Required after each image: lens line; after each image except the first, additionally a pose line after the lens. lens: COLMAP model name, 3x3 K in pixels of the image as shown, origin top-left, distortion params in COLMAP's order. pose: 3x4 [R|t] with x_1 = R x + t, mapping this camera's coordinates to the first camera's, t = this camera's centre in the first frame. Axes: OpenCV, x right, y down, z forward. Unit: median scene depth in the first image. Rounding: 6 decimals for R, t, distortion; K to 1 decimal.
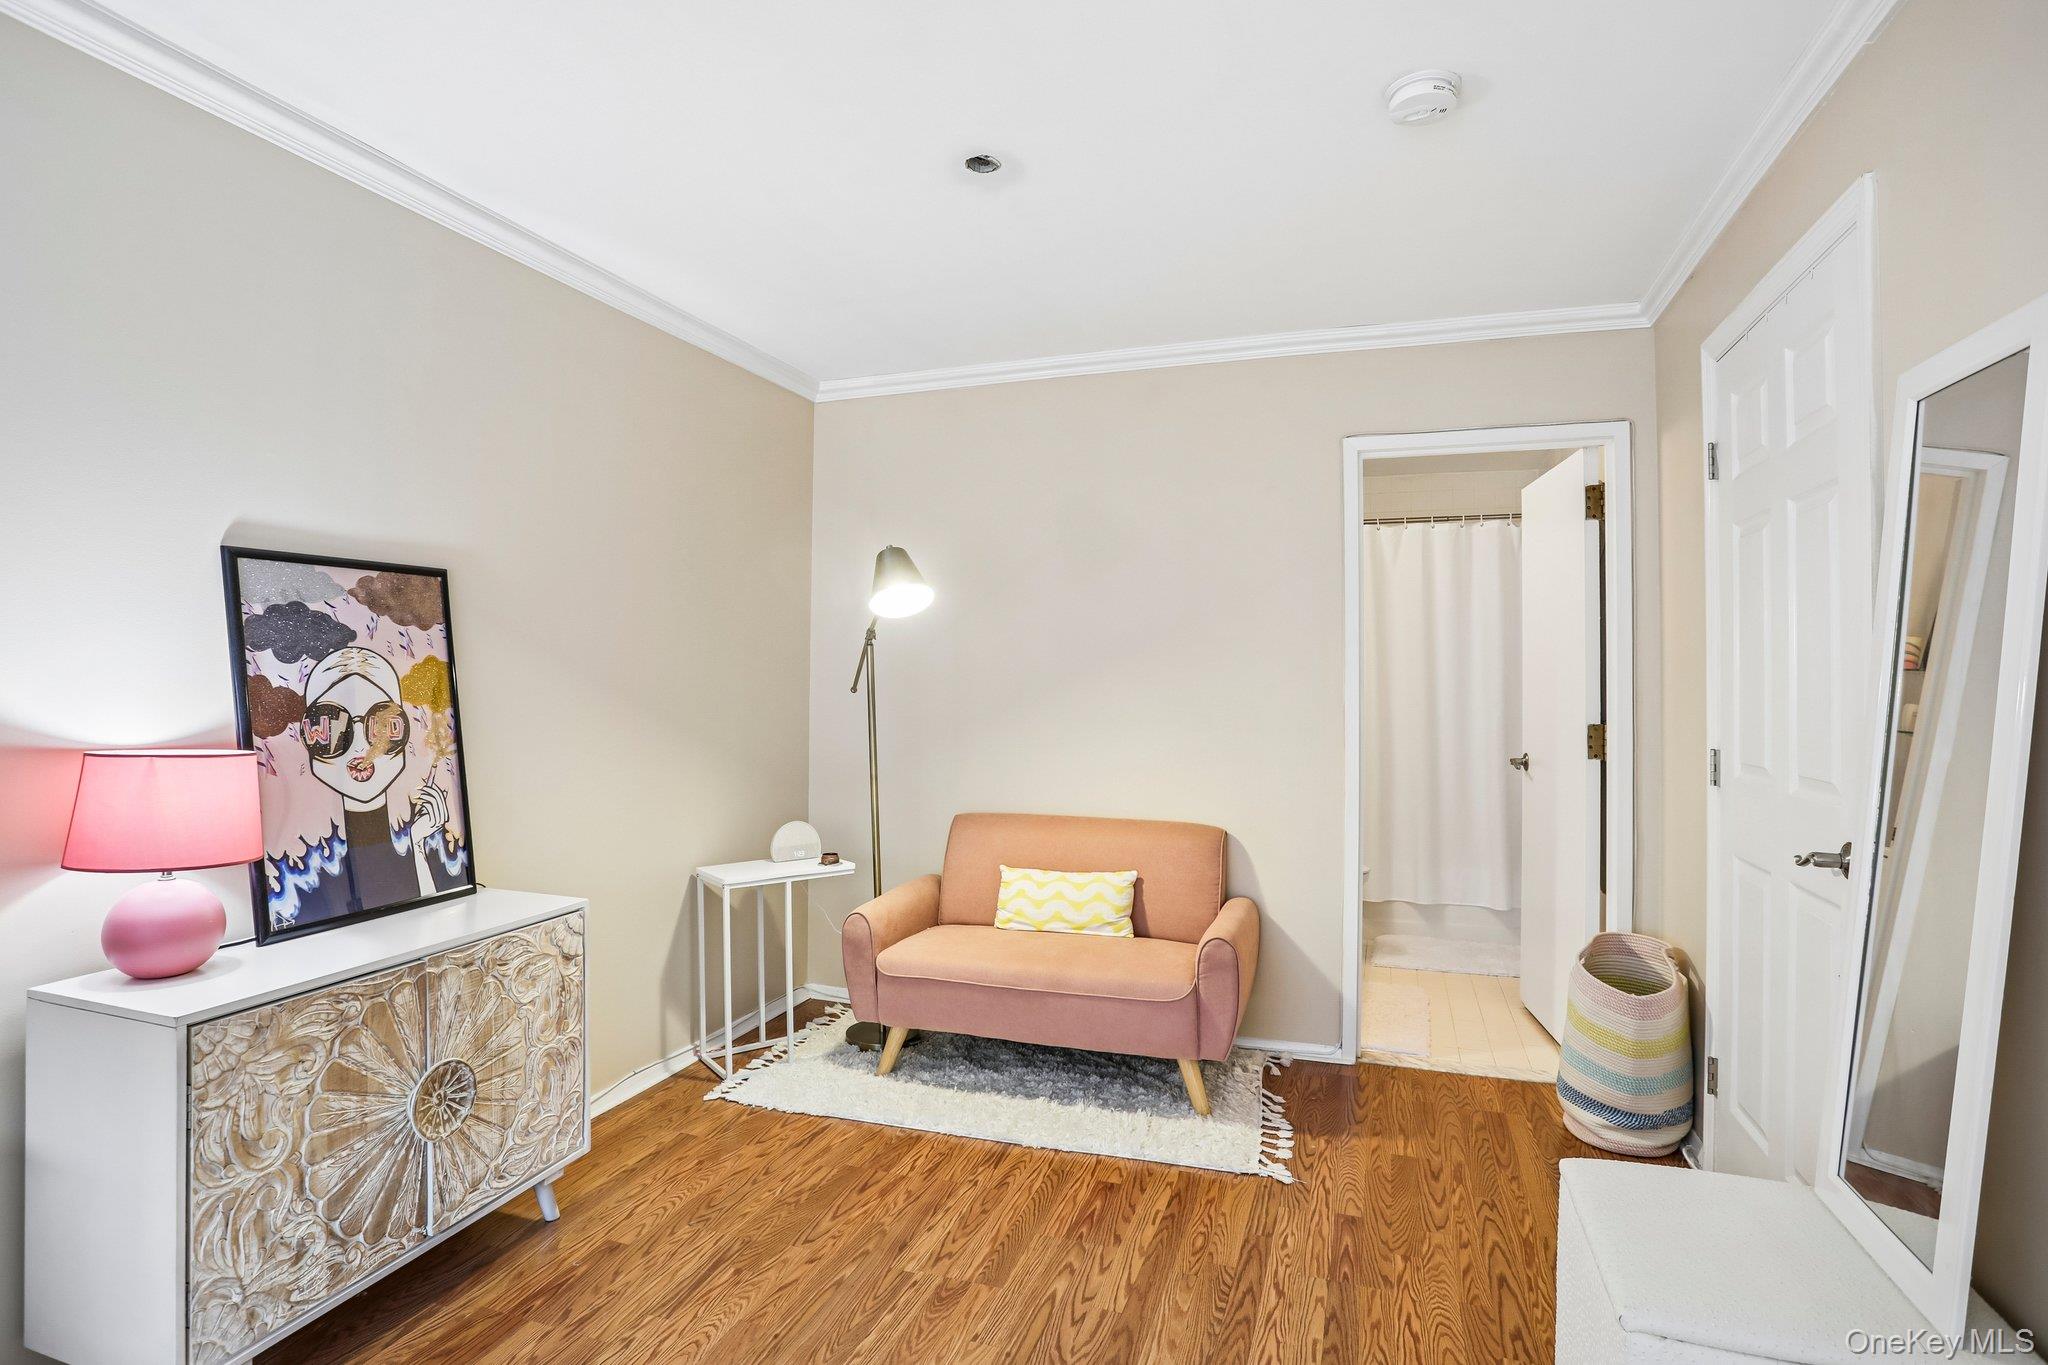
lens RADIAL K [[1037.7, 0, 1008.5], [0, 1037.7, 656.8], [0, 0, 1]] dist [-0.068175, 0.026837]
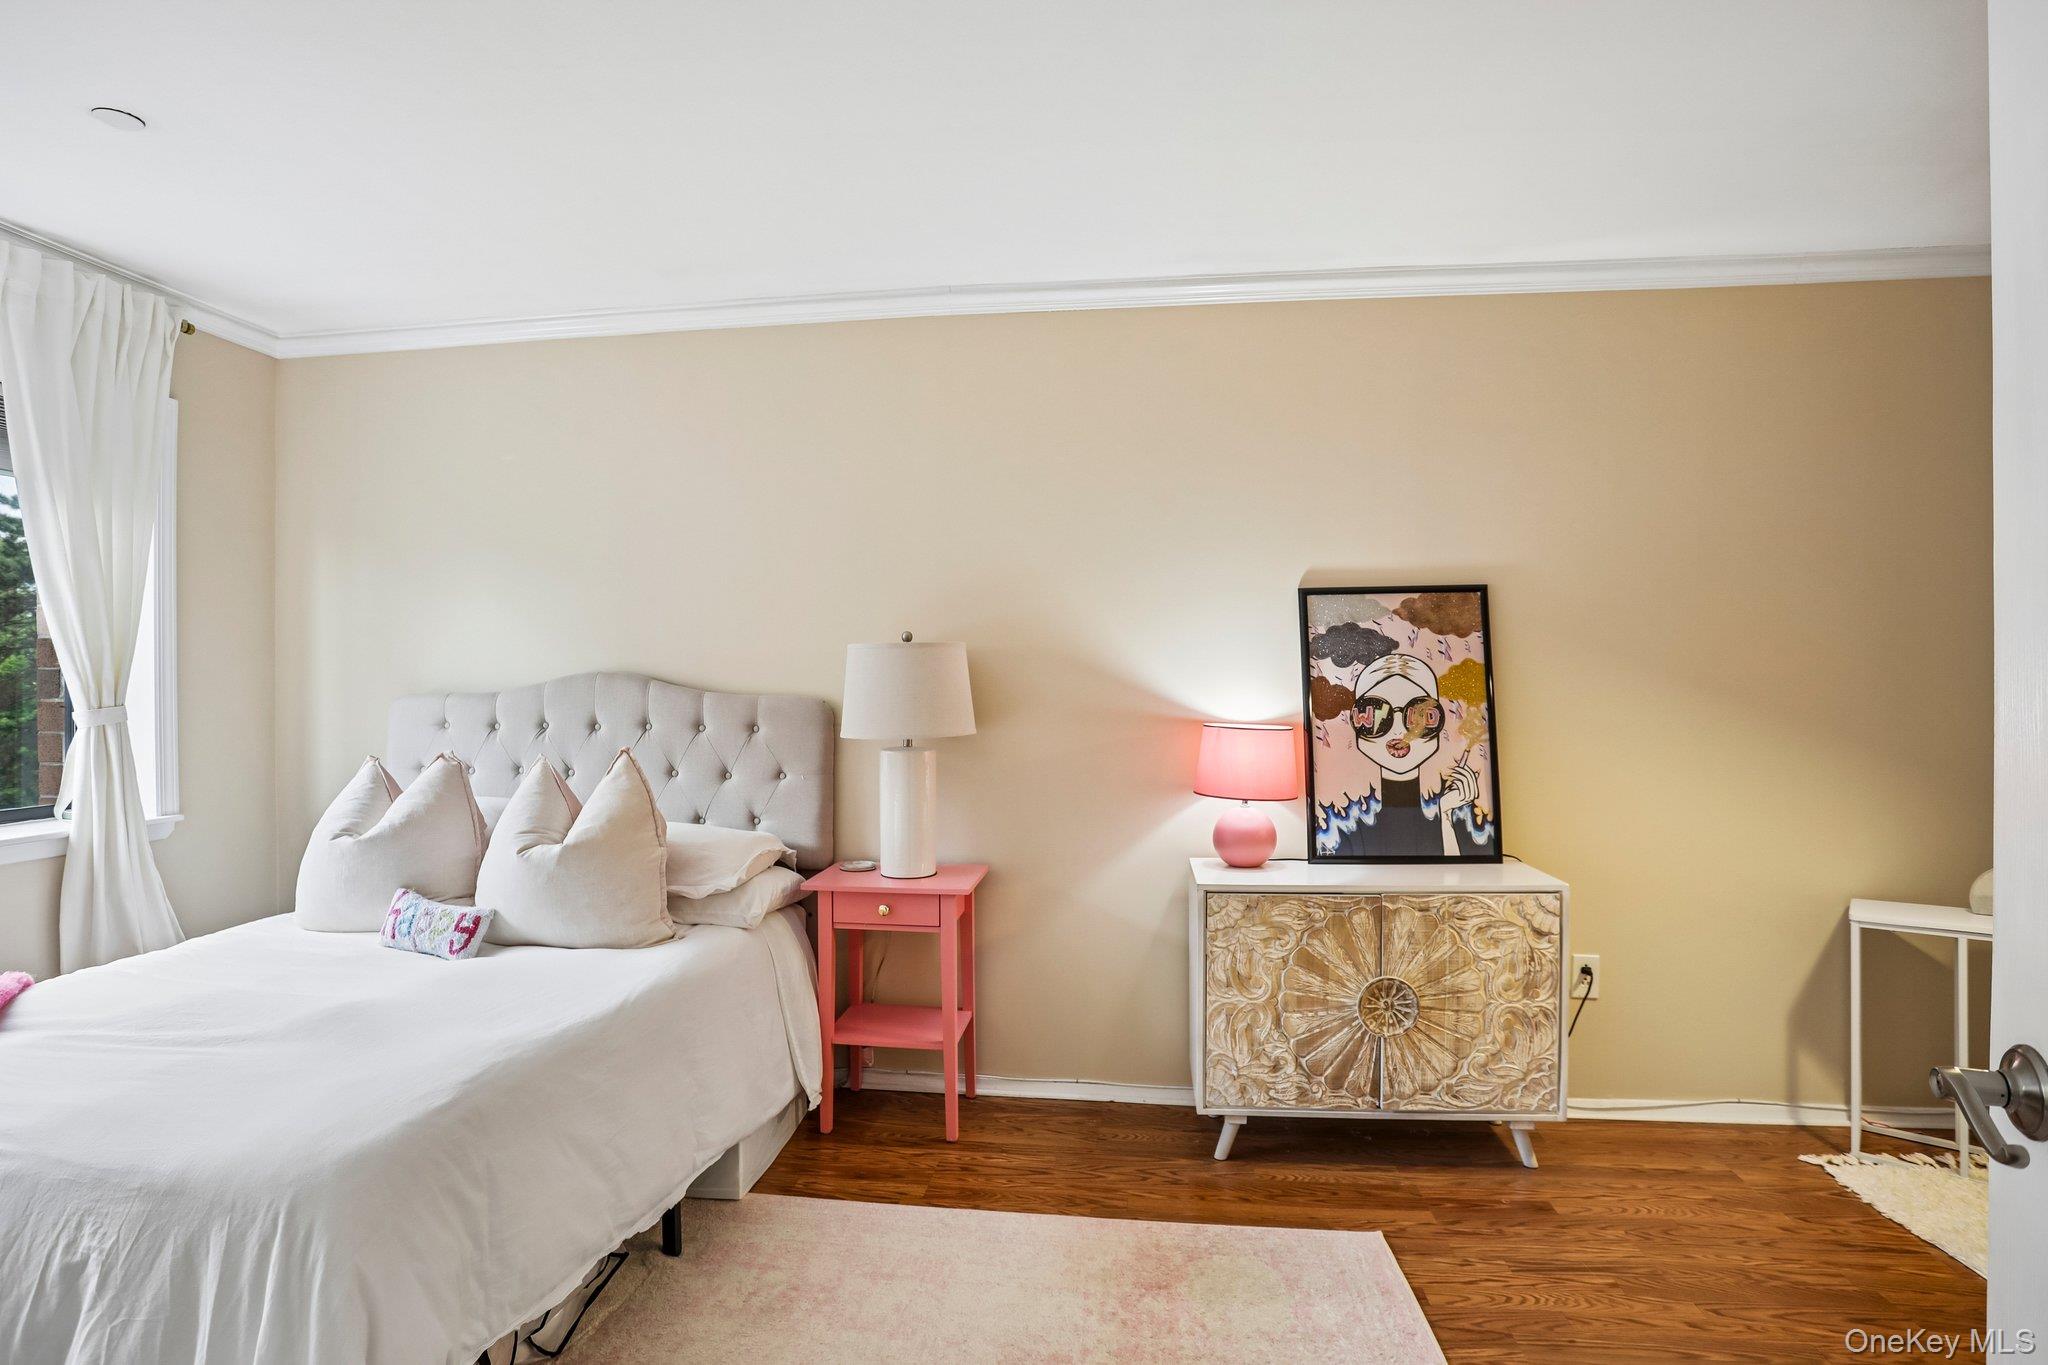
lens RADIAL K [[1019.5, 0, 1009.7], [0, 1019.5, 680.5], [0, 0, 1]] dist [-0.084776, 0.034939]
pose [[0.208941, -0.007607, -0.977899, 0.536012], [0.026139, 0.999656, -0.002191, 0.014887], [0.977579, -0.025104, 0.209068, 0.255694]]
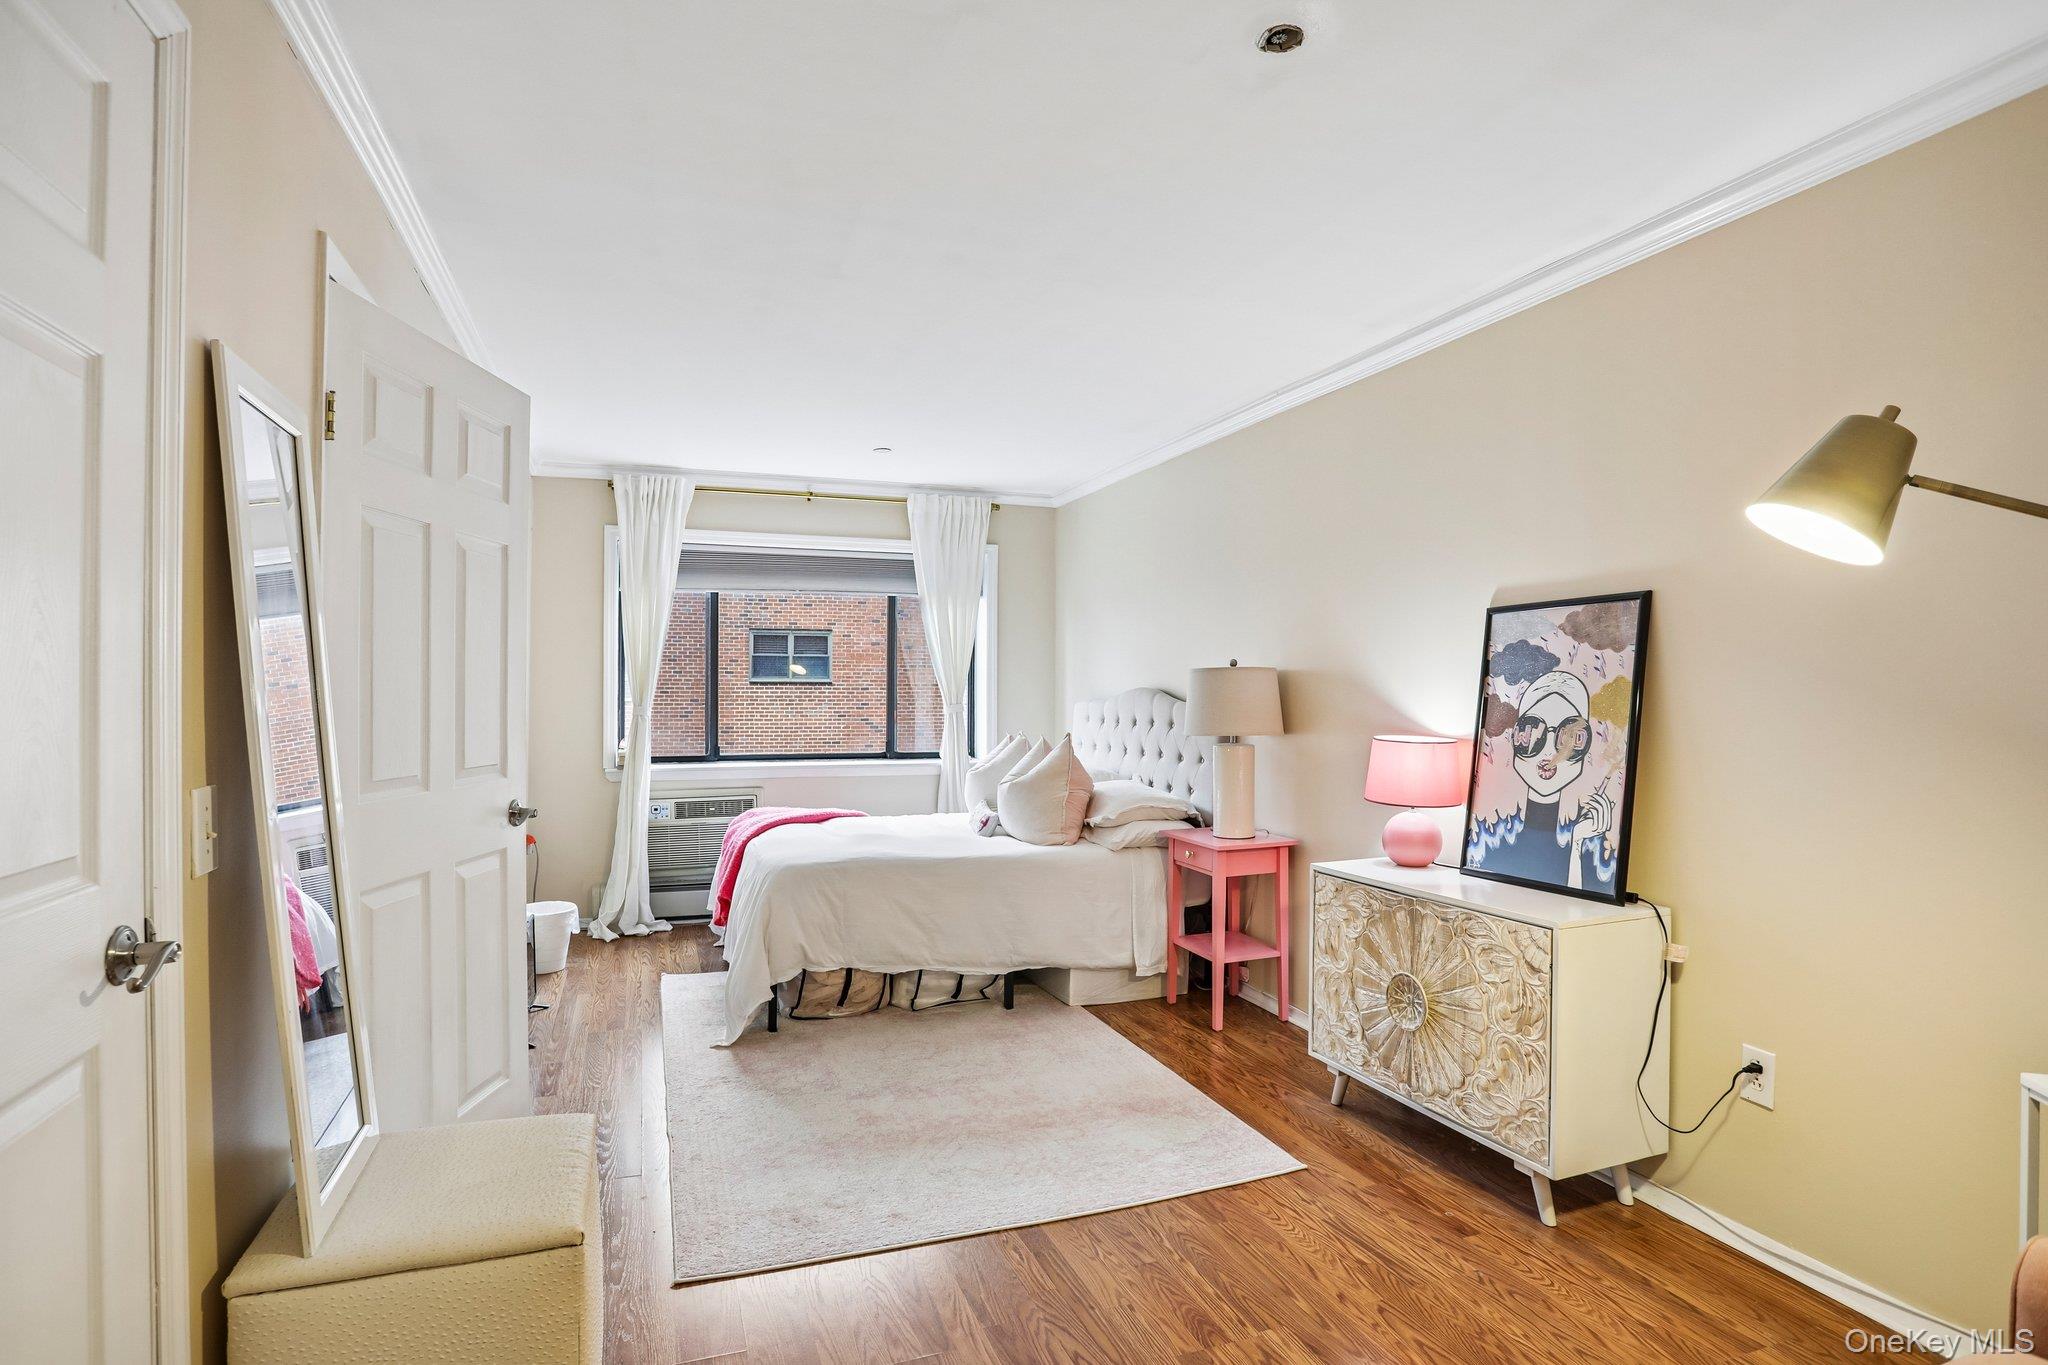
lens RADIAL K [[1027.2, 0, 1012.0], [0, 1027.2, 690.8], [0, 0, 1]] dist [-0.075457, 0.036208]
pose [[-0.771624, -0.007929, -0.636029, 0.678426], [0.006816, 0.999762, -0.020733, 0.037002], [0.636042, -0.020334, -0.771387, 1.594391]]
